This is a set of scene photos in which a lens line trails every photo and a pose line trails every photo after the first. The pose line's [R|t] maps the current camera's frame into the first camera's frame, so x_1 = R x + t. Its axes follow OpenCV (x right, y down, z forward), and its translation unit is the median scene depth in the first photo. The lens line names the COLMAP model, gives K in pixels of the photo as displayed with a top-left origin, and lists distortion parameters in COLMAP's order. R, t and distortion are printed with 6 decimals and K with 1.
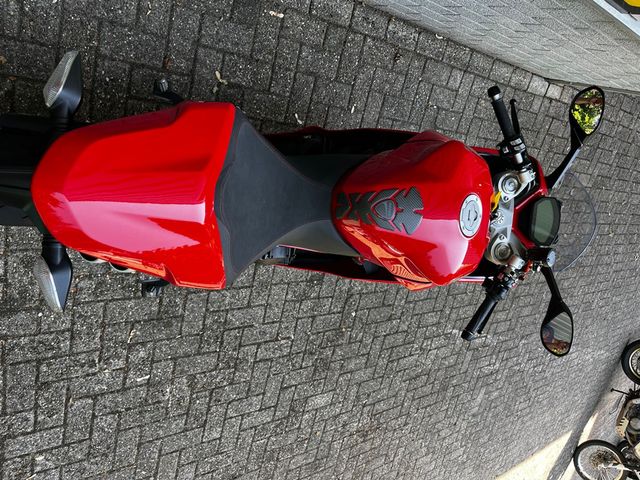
lens RADIAL K [[490.8, 0, 315.8], [0, 490.8, 238.6], [0, 0, 1]] dist [0.065339, -0.097058]
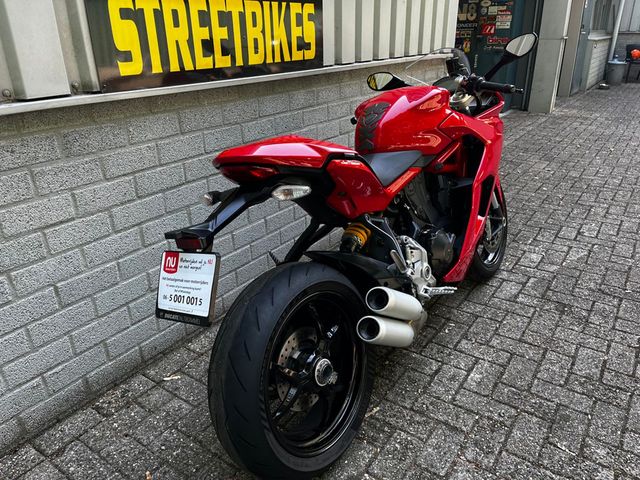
lens RADIAL K [[488.3, 0, 322.7], [0, 488.3, 245.9], [0, 0, 1]] dist [0.060508, -0.087854]
pose [[0.244216, -0.865161, 0.438014, -0.510620], [0.756259, -0.112809, -0.644473, 0.432350], [0.606985, 0.488642, 0.626736, 0.086009]]
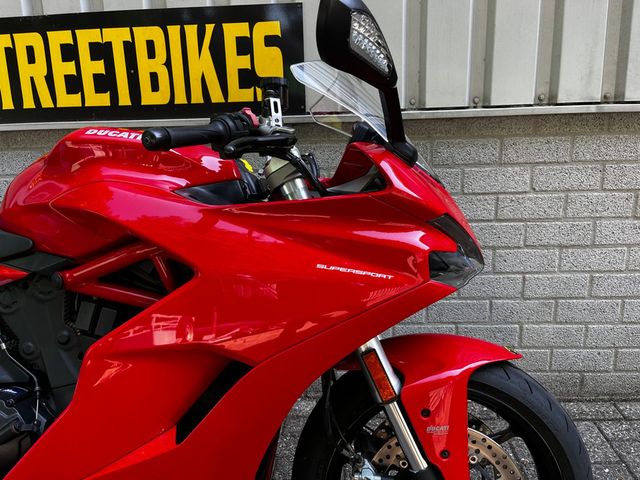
lens RADIAL K [[488.3, 0, 322.7], [0, 488.3, 245.9], [0, 0, 1]] dist [0.060508, -0.087854]
pose [[0.755361, -0.655109, 0.016203, 0.253096], [-0.080752, -0.117590, -0.989774, 0.455028], [0.650315, 0.746328, -0.141724, 0.900089]]
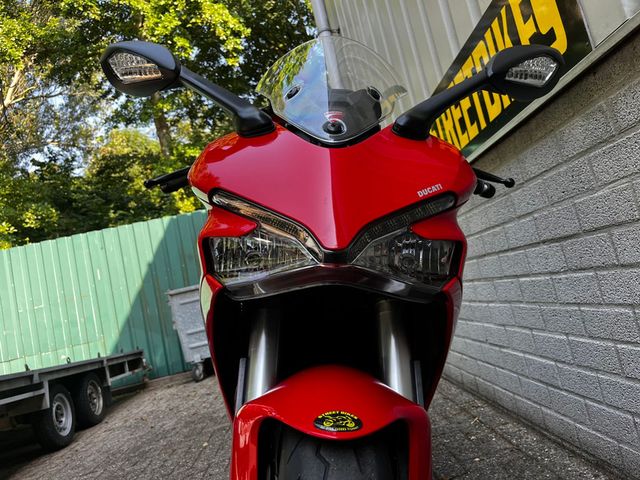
lens RADIAL K [[488.3, 0, 322.7], [0, 488.3, 245.9], [0, 0, 1]] dist [0.060508, -0.087854]
pose [[0.100269, -0.718215, -0.688559, 0.557505], [-0.991492, -0.129860, -0.008930, -0.029663], [-0.083003, 0.683596, -0.725125, 1.142445]]
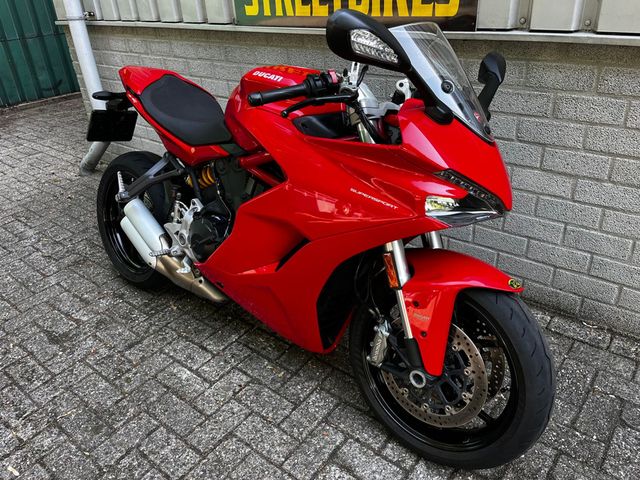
lens RADIAL K [[486.0, 0, 320.0], [0, 486.0, 244.2], [0, 0, 1]] dist [0.060215, -0.084110]
pose [[0.697031, -0.415374, -0.584476, 0.533552], [-0.617094, 0.067610, -0.783980, 0.549665], [0.365161, 0.907135, -0.209199, 1.021852]]
